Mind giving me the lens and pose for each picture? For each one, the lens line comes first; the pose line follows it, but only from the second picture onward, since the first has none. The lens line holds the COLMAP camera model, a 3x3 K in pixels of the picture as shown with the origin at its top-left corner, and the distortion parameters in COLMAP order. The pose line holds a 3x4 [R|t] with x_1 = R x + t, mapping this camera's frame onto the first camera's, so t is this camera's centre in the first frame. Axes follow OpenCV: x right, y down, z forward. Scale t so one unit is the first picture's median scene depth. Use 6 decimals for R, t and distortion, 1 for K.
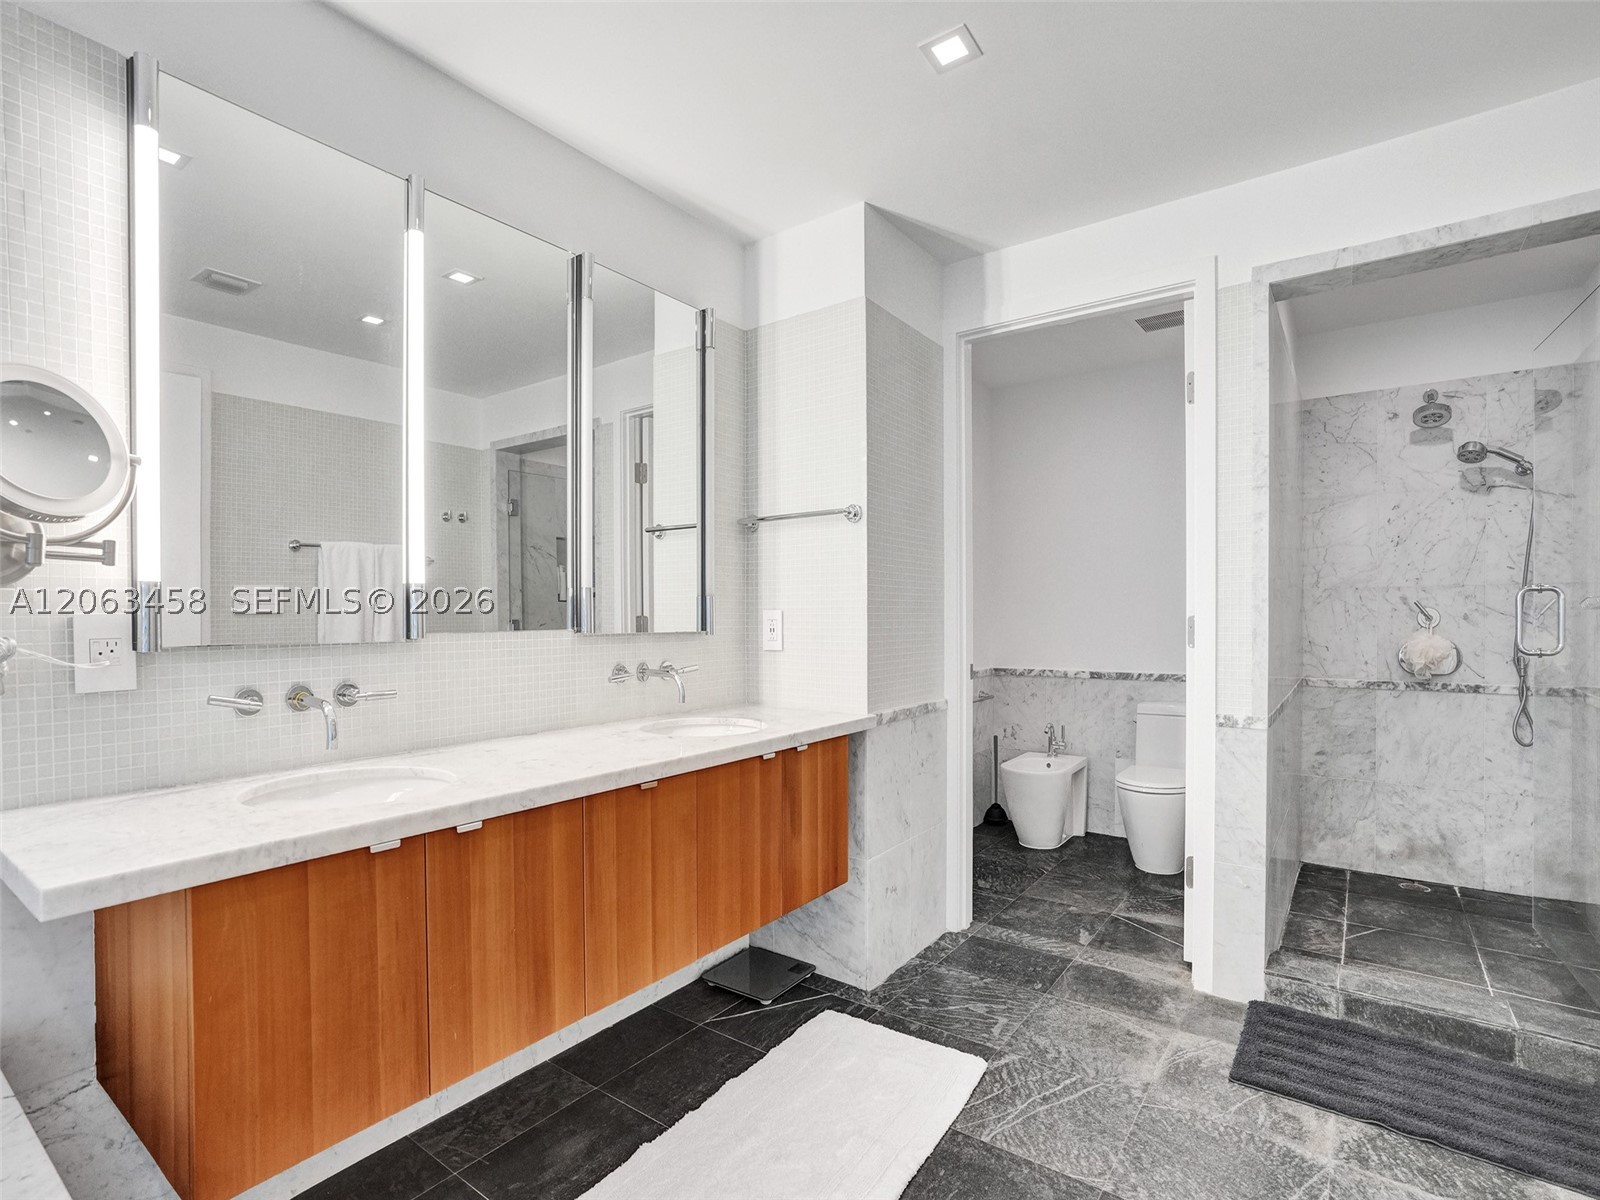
lens RADIAL K [[771.0, 0, 773.9], [0, 771.0, 629.6], [0, 0, 1]] dist [-0.025315, 0.010597]
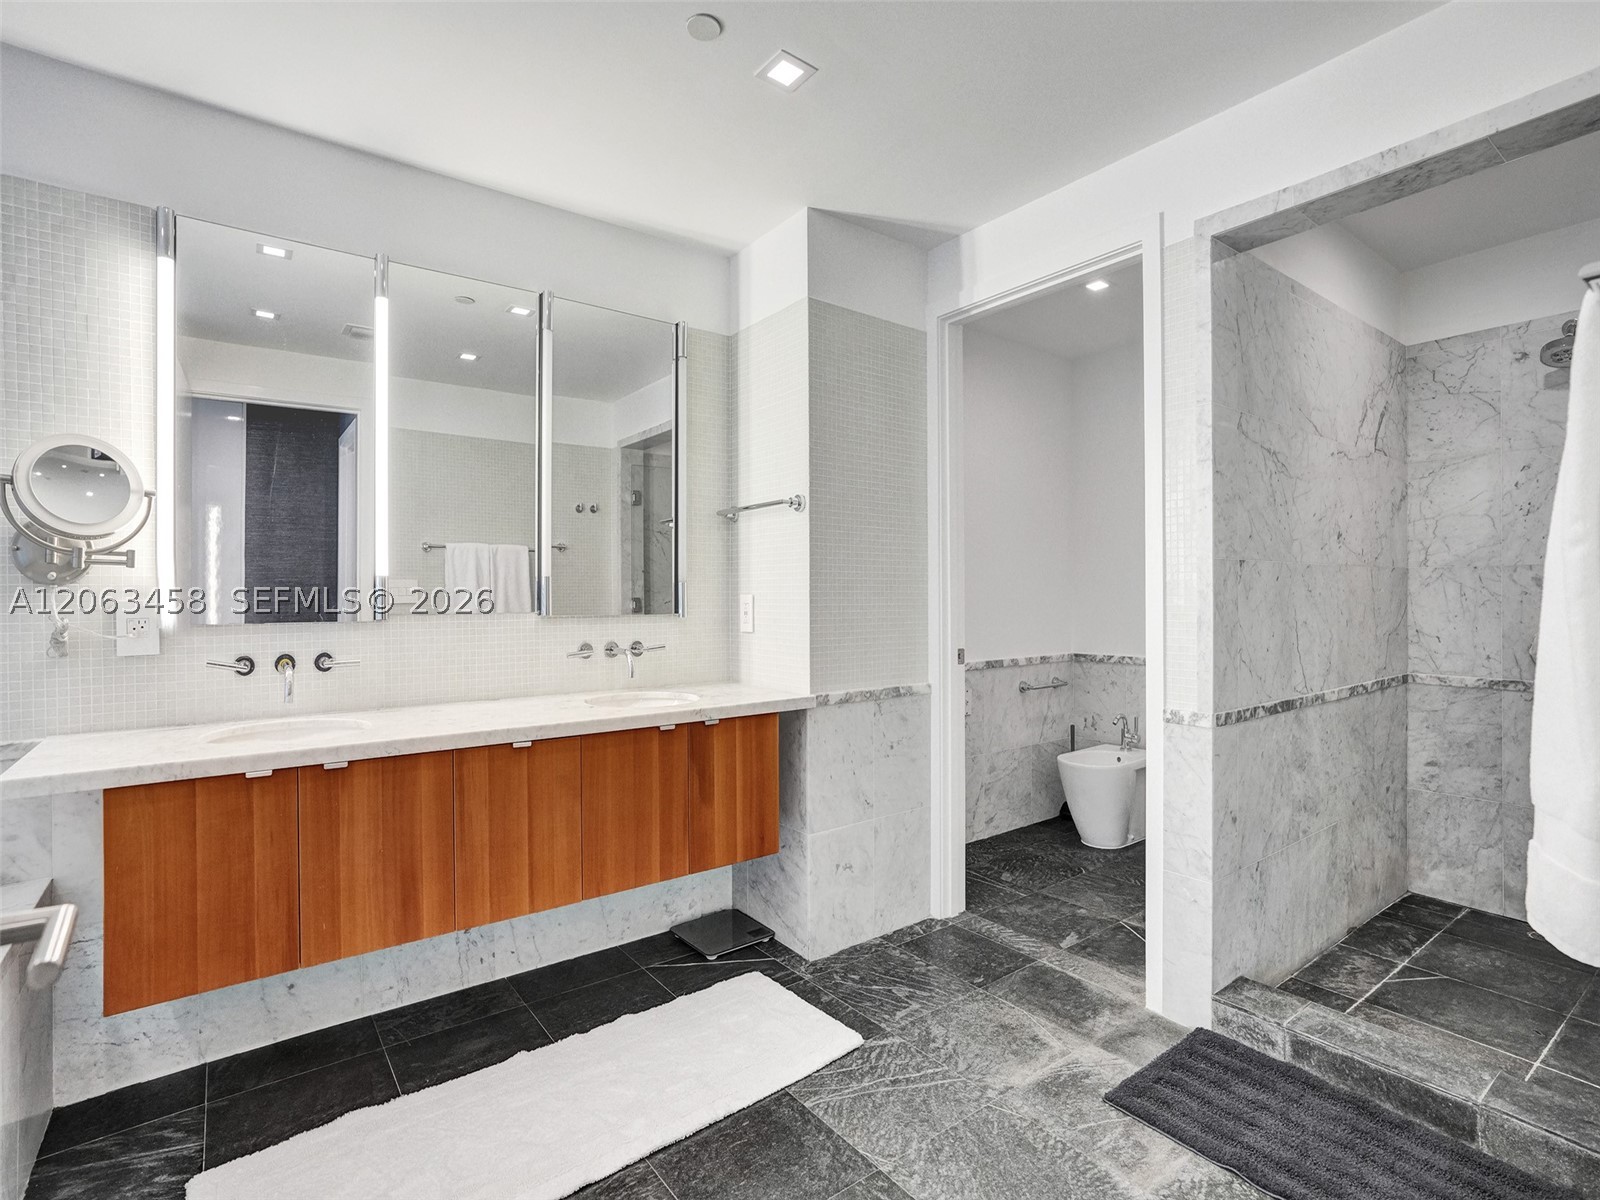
lens RADIAL K [[771.0, 0, 775.8], [0, 771.0, 599.8], [0, 0, 1]] dist [-0.025315, 0.010597]
pose [[0.957771, 0.002550, -0.287522, 0.415561], [-0.005686, 0.999933, -0.010073, -0.008675], [0.287477, 0.011283, 0.957721, -0.016018]]
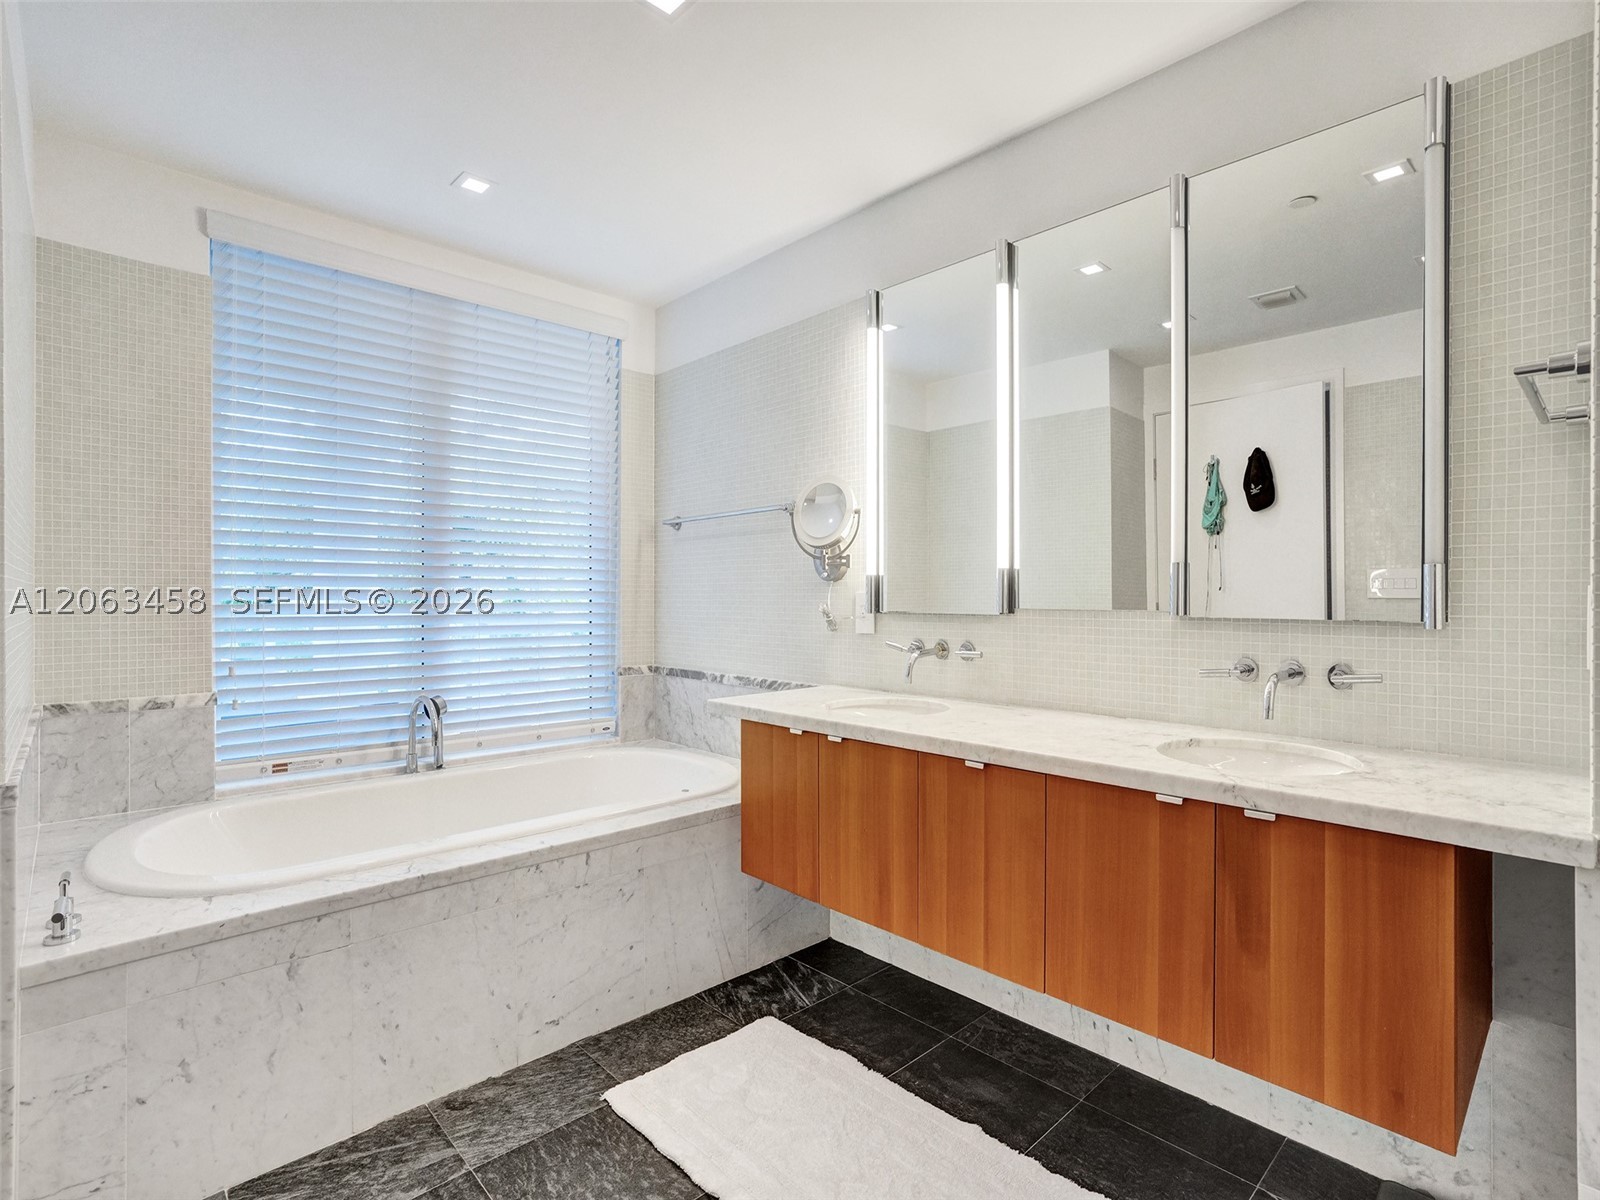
lens RADIAL K [[771.0, 0, 811.9], [0, 771.0, 600.8], [0, 0, 1]] dist [-0.025315, 0.010597]
pose [[-0.136460, 0.013531, -0.990553, 0.642986], [-0.017044, 0.999727, 0.016005, -0.017234], [0.990499, 0.019067, -0.136192, 0.698050]]
